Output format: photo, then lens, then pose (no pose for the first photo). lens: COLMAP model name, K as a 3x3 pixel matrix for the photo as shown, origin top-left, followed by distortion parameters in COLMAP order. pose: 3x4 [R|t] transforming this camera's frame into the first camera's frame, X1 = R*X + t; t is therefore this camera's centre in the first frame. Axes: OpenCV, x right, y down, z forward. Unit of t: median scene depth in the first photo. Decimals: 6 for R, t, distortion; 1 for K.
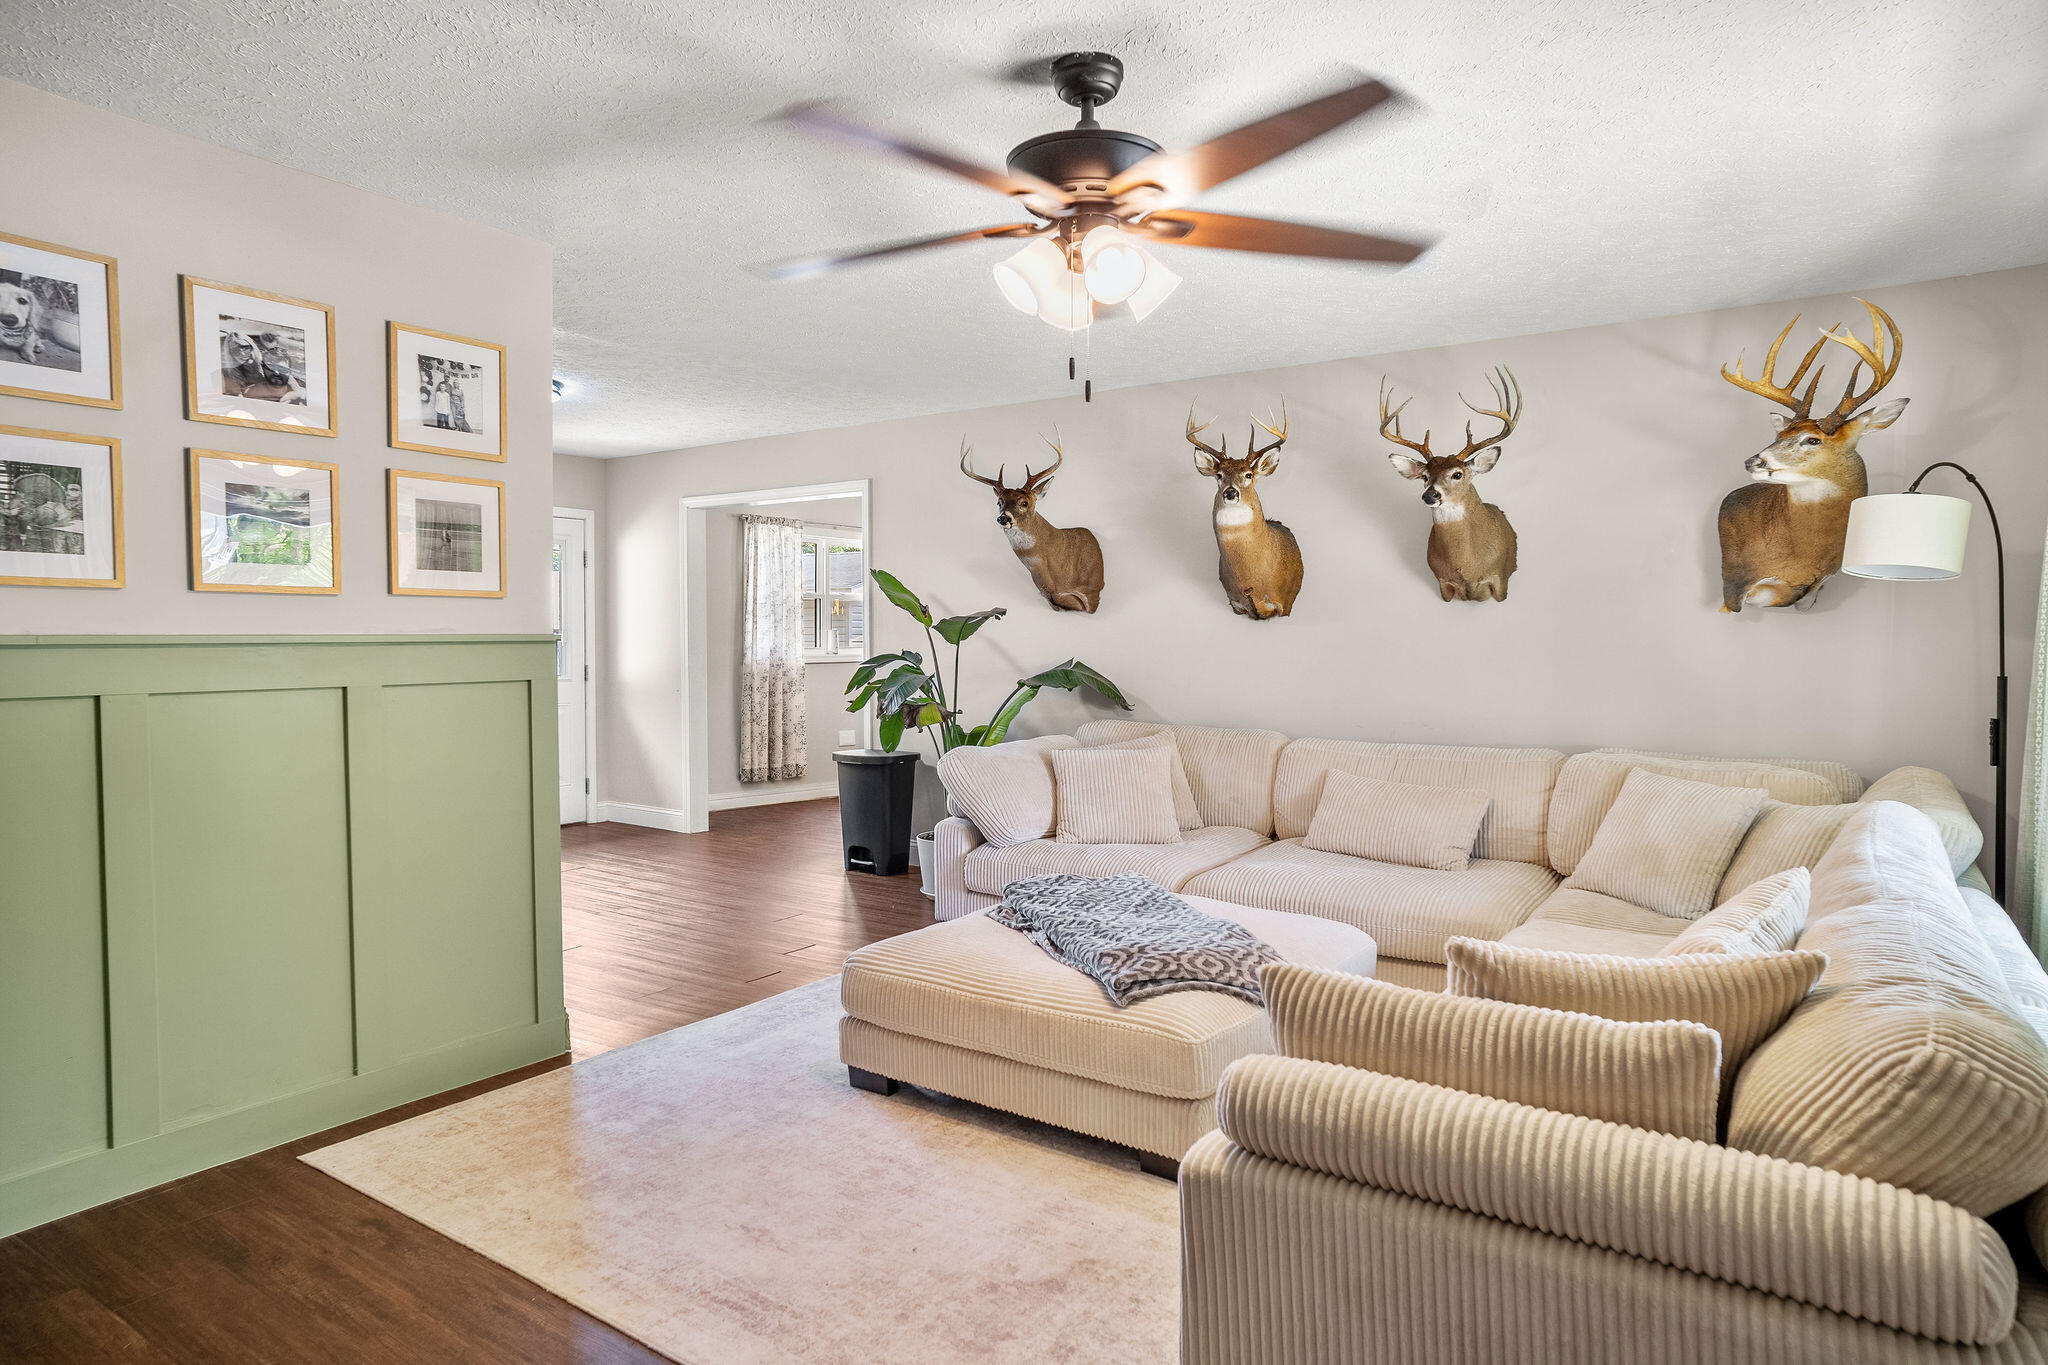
lens RADIAL K [[1188.7, 0, 1024.0], [0, 1188.7, 682.5], [0, 0, 1]] dist [-0.003668, -0.000556]
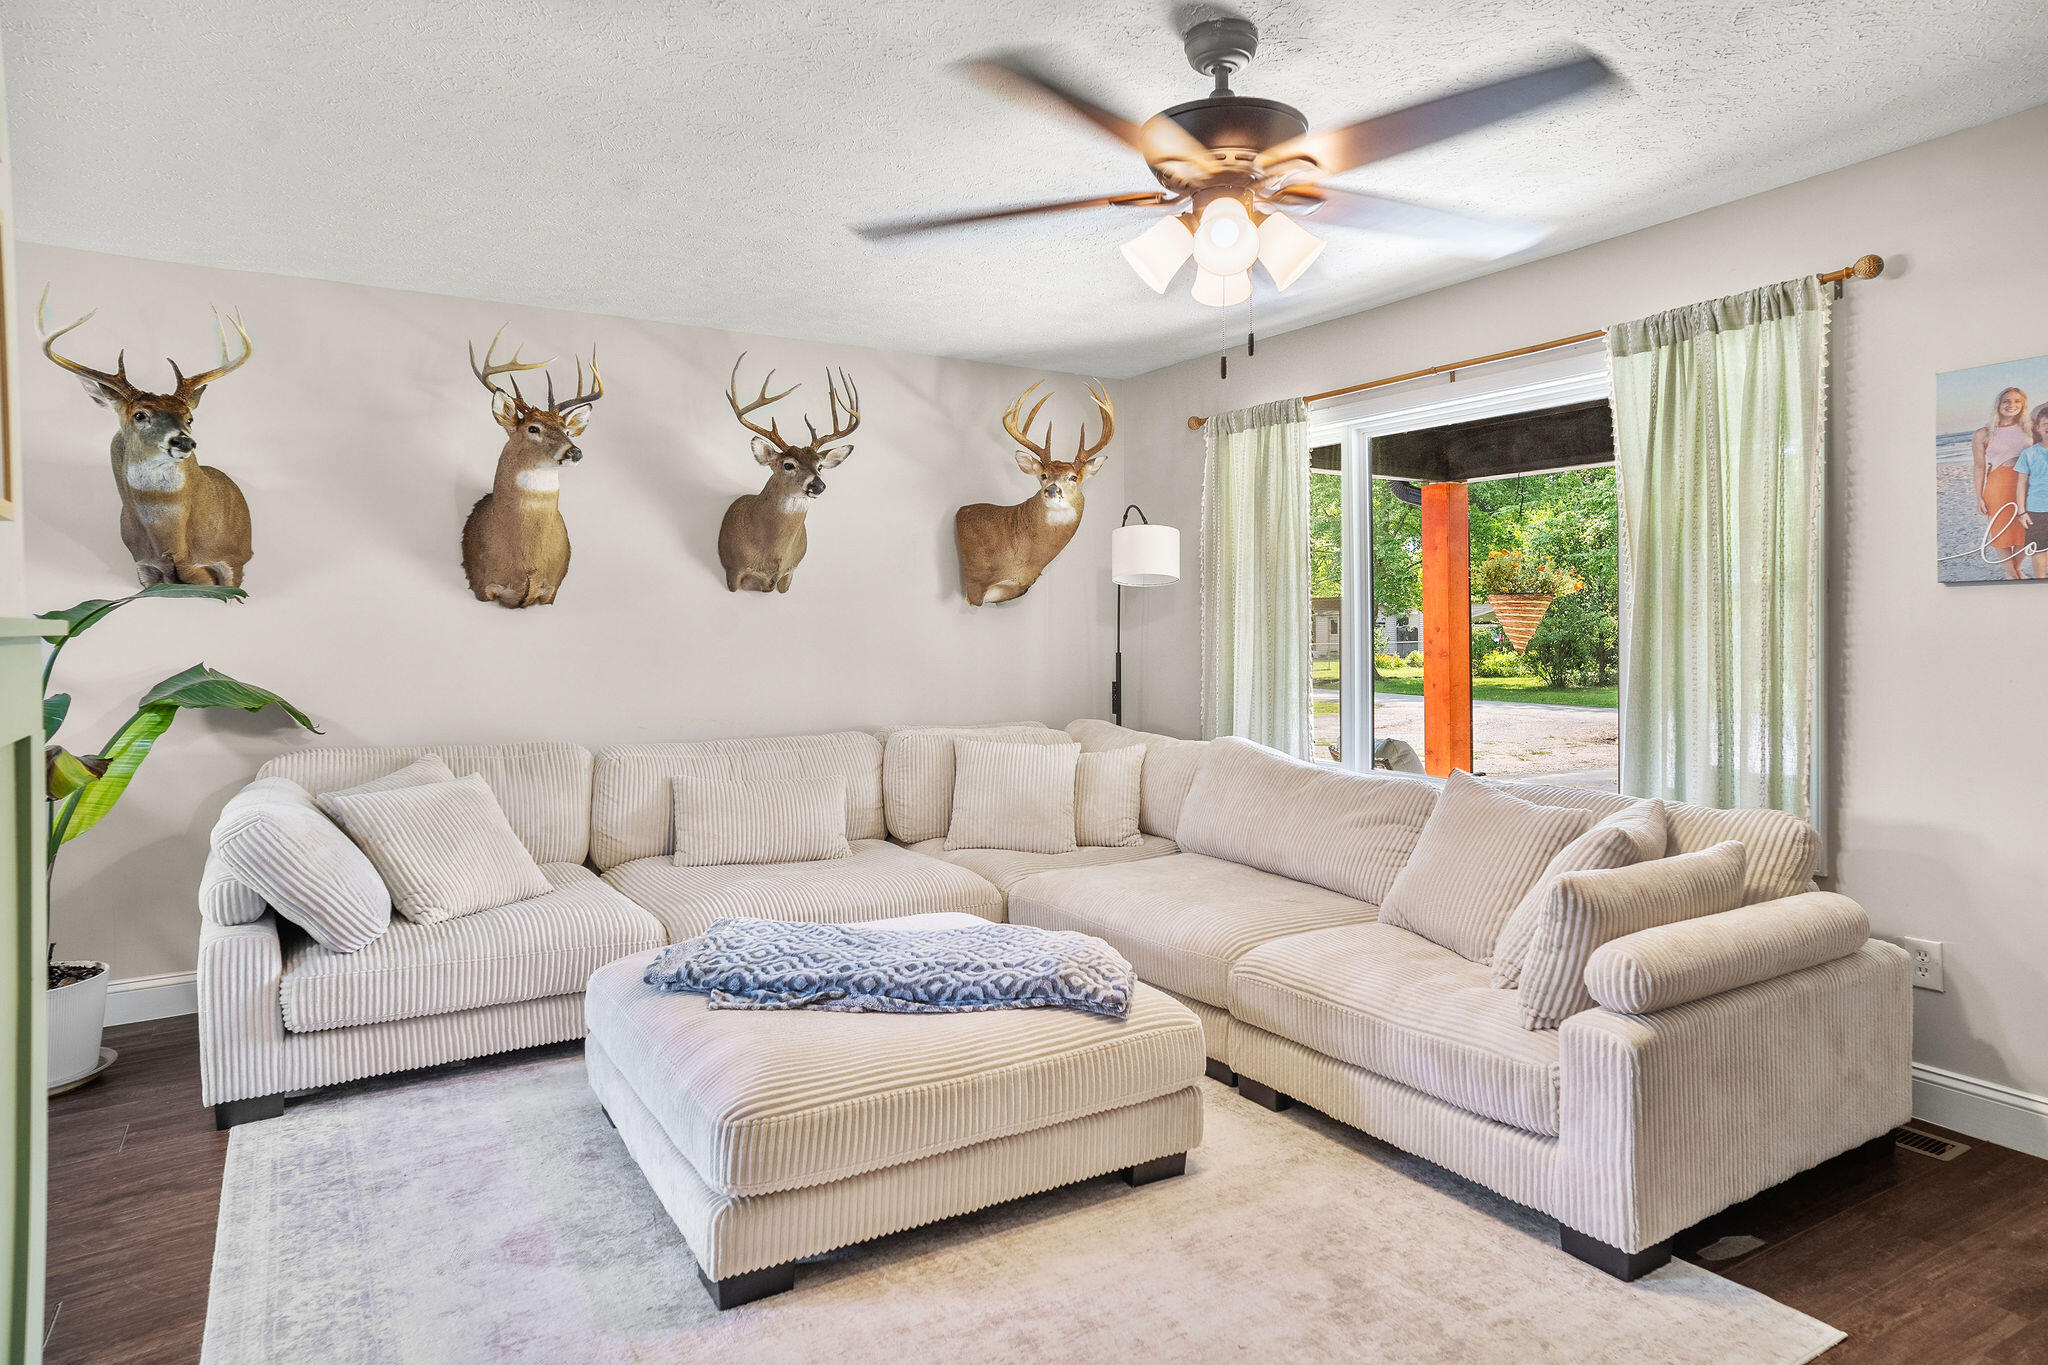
lens RADIAL K [[1218.0, 0, 1013.1], [0, 1218.0, 651.1], [0, 0, 1]] dist [-0.009140, -0.001236]
pose [[0.409042, -0.020243, 0.912291, -0.517472], [0.043531, 0.999049, 0.002651, -0.013427], [-0.911477, 0.038629, 0.409534, 0.430164]]
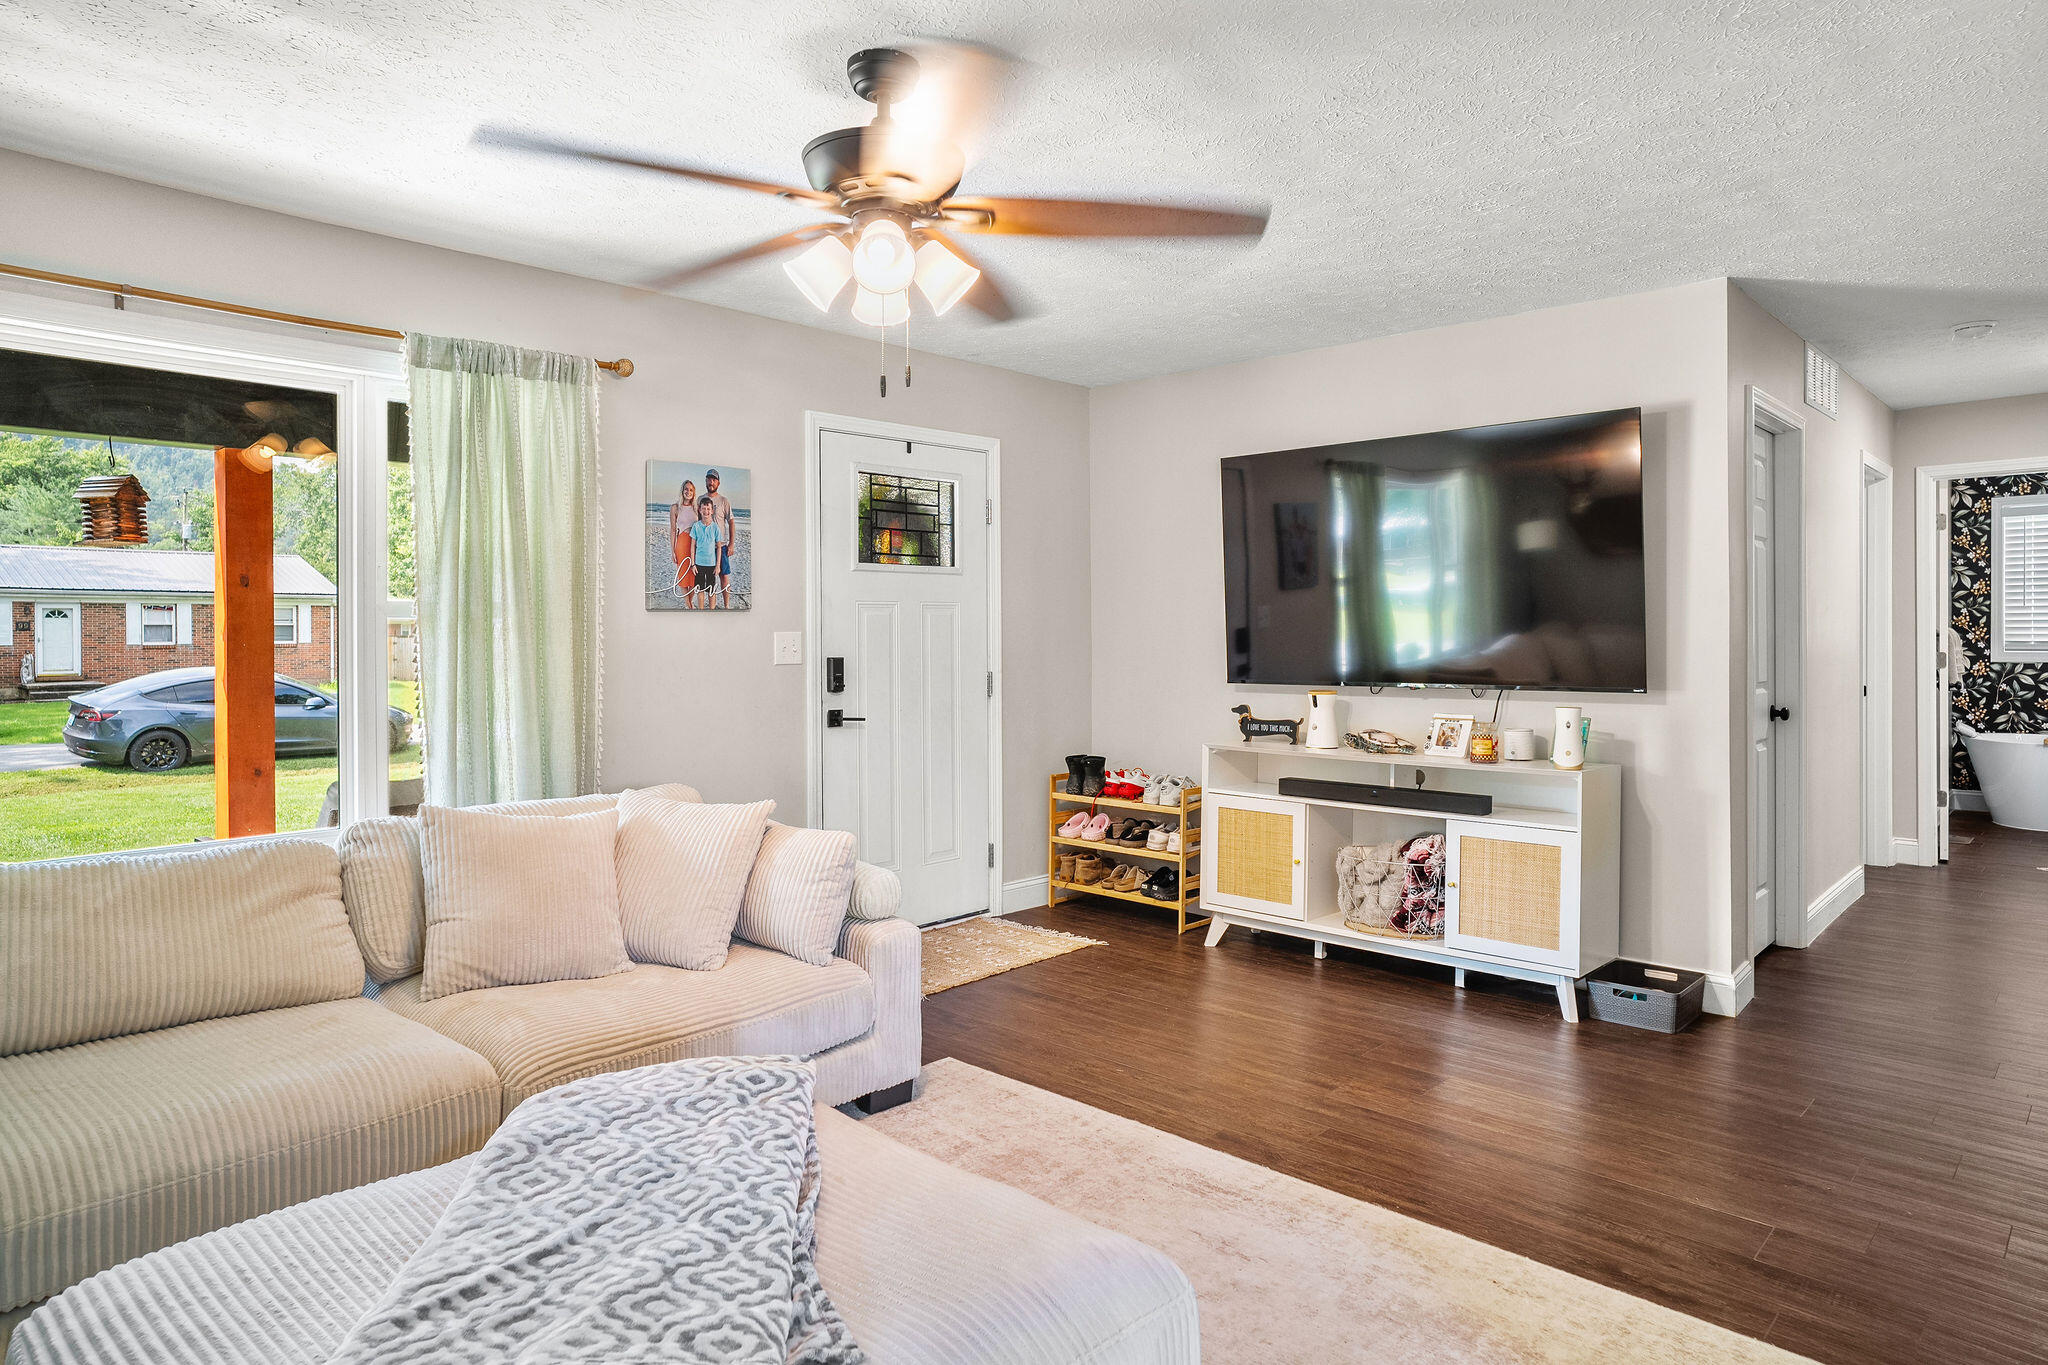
lens RADIAL K [[1218.0, 0, 1013.1], [0, 1218.0, 651.1], [0, 0, 1]] dist [-0.009140, -0.001236]
pose [[-0.988505, -0.000095, 0.151185, -0.119457], [0.008447, 0.998403, 0.055861, -0.044348], [-0.150949, 0.056496, -0.986926, 1.113770]]
